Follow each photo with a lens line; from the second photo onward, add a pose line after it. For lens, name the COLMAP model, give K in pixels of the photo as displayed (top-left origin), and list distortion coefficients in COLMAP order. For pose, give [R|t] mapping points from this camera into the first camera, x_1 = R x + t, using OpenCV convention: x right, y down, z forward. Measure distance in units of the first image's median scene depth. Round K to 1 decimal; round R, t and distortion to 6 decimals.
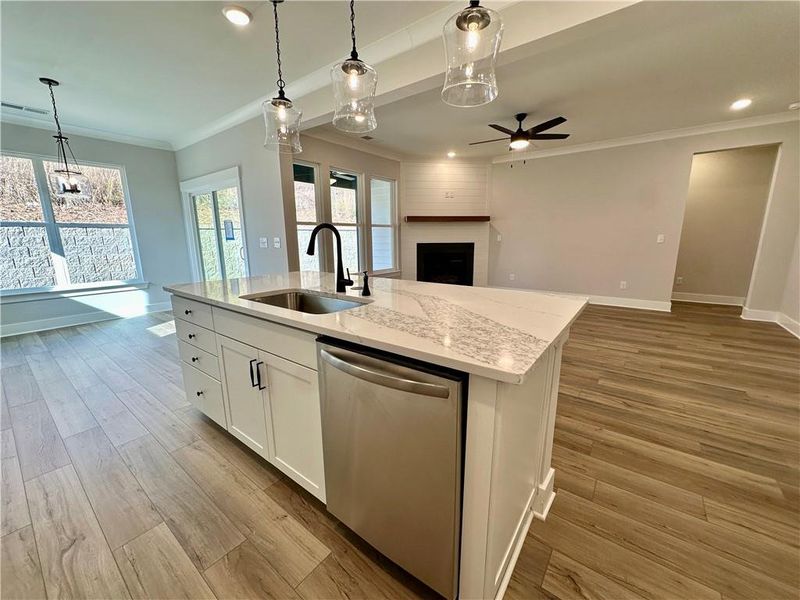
lens RADIAL K [[320.3, 0, 400.0], [0, 320.3, 300.0], [0, 0, 1]] dist [0.000722, 0.000027]
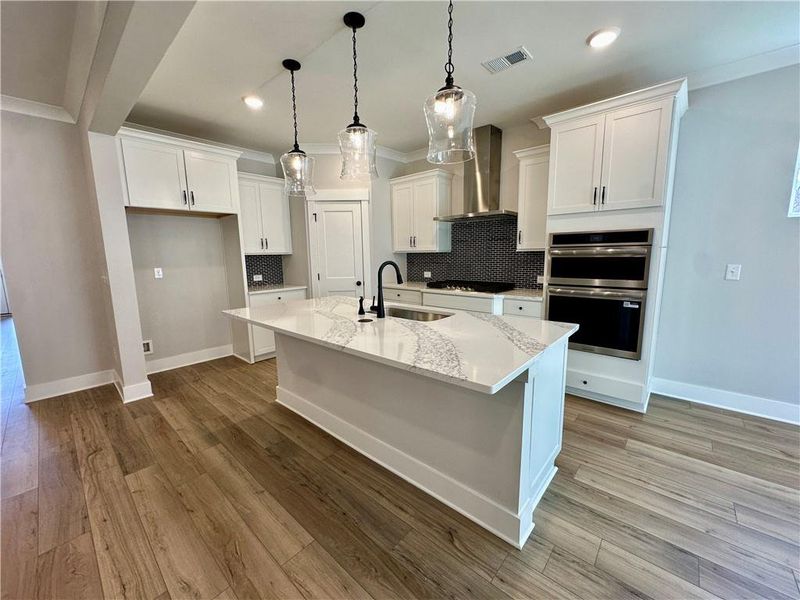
lens RADIAL K [[320.3, 0, 400.0], [0, 320.3, 300.0], [0, 0, 1]] dist [0.000722, 0.000027]
pose [[-0.996781, 0.010606, 0.079468, -0.334186], [0.036994, 0.940225, 0.338538, -0.464821], [-0.071127, 0.340388, -0.937591, 1.993090]]
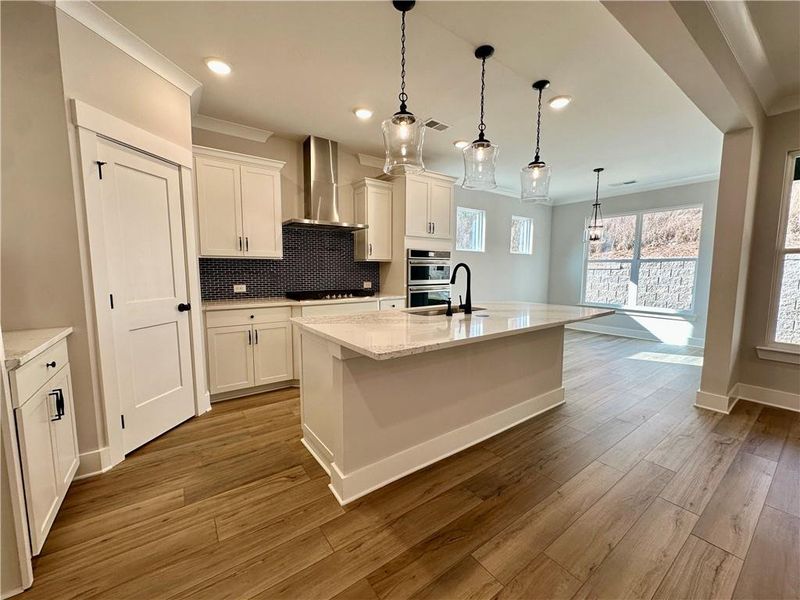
lens RADIAL K [[320.3, 0, 400.0], [0, 320.3, 300.0], [0, 0, 1]] dist [0.000722, 0.000027]
pose [[-0.290750, 0.098952, -0.951669, 1.091604], [-0.189433, 0.968995, 0.158628, -0.225689], [0.937859, 0.226399, -0.262991, 1.025351]]
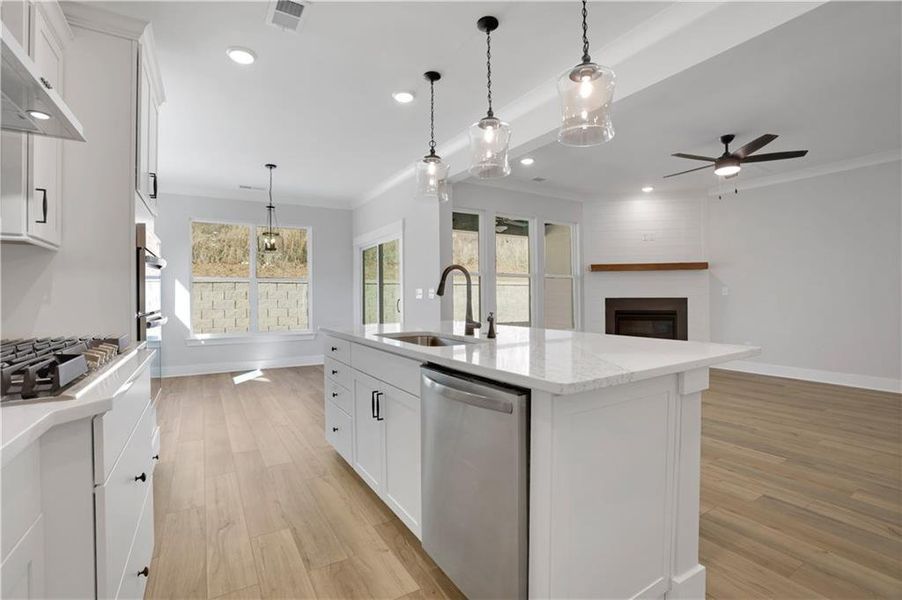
lens RADIAL K [[415.0, 0, 449.5], [0, 415.0, 294.4], [0, 0, 1]] dist [-0.065090, 0.028212]
pose [[0.932794, -0.000143, -0.360409, 0.199573], [-0.071325, 0.980149, -0.184989, 0.085894], [0.353281, 0.198263, 0.914267, -0.168854]]
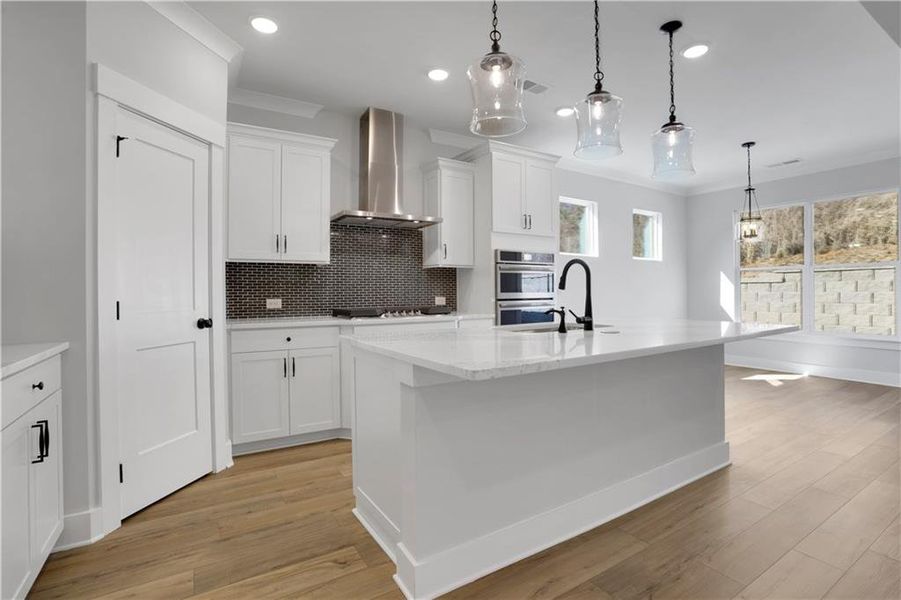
lens RADIAL K [[428.5, 0, 447.2], [0, 428.5, 286.9], [0, 0, 1]] dist [-0.065555, 0.027066]
pose [[-0.358877, 0.002416, -0.933382, 1.051131], [-0.172510, 0.982597, 0.068872, -0.153949], [0.917305, 0.185734, -0.352214, 0.989126]]
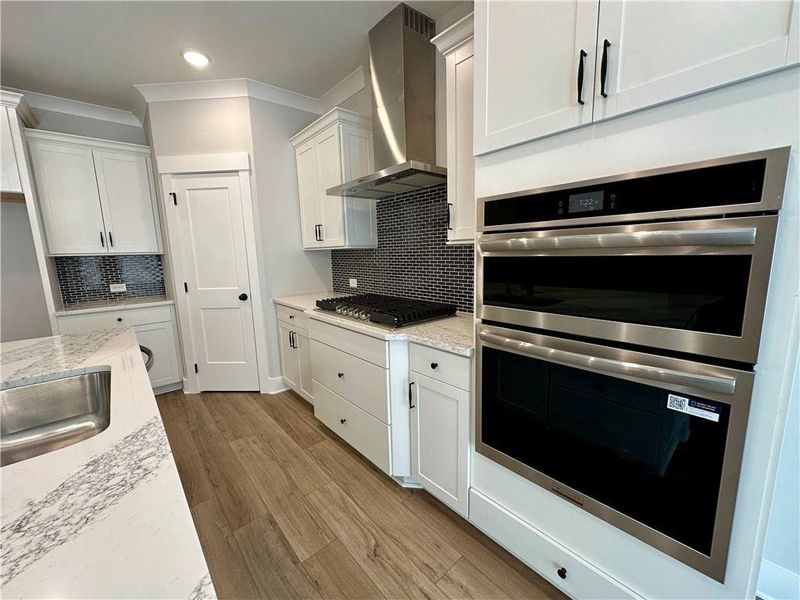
lens RADIAL K [[320.3, 0, 400.0], [0, 320.3, 300.0], [0, 0, 1]] dist [0.000722, 0.000027]
pose [[-0.980249, 0.003152, 0.197742, -0.876343], [0.071370, 0.938134, 0.338838, -0.267131], [-0.184440, 0.346259, -0.919830, 1.118543]]
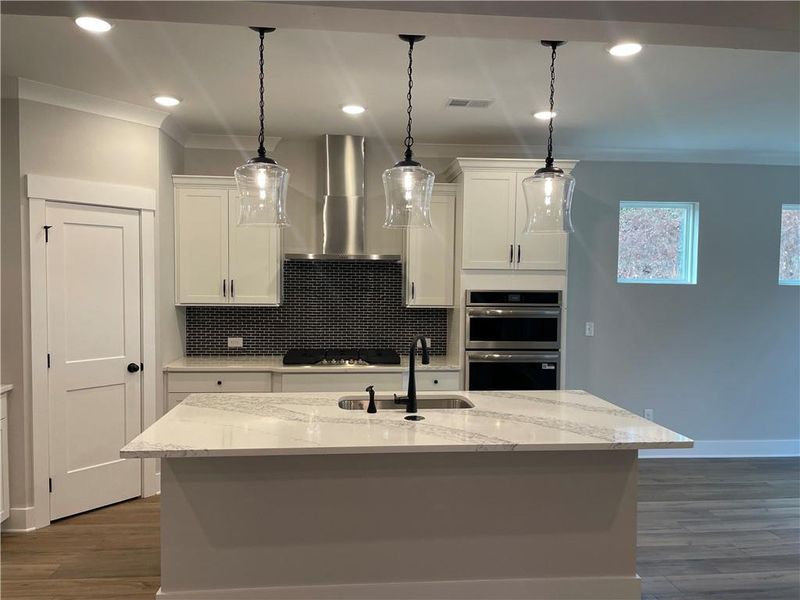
lens RADIAL K [[602.9, 0, 394.6], [0, 602.9, 304.7], [0, 0, 1]] dist [0.106397, -0.126348]
pose [[-0.737466, 0.027052, -0.674842, 0.897767], [-0.139602, 0.971514, 0.191501, -0.586039], [0.660799, 0.235435, -0.712682, 1.973554]]
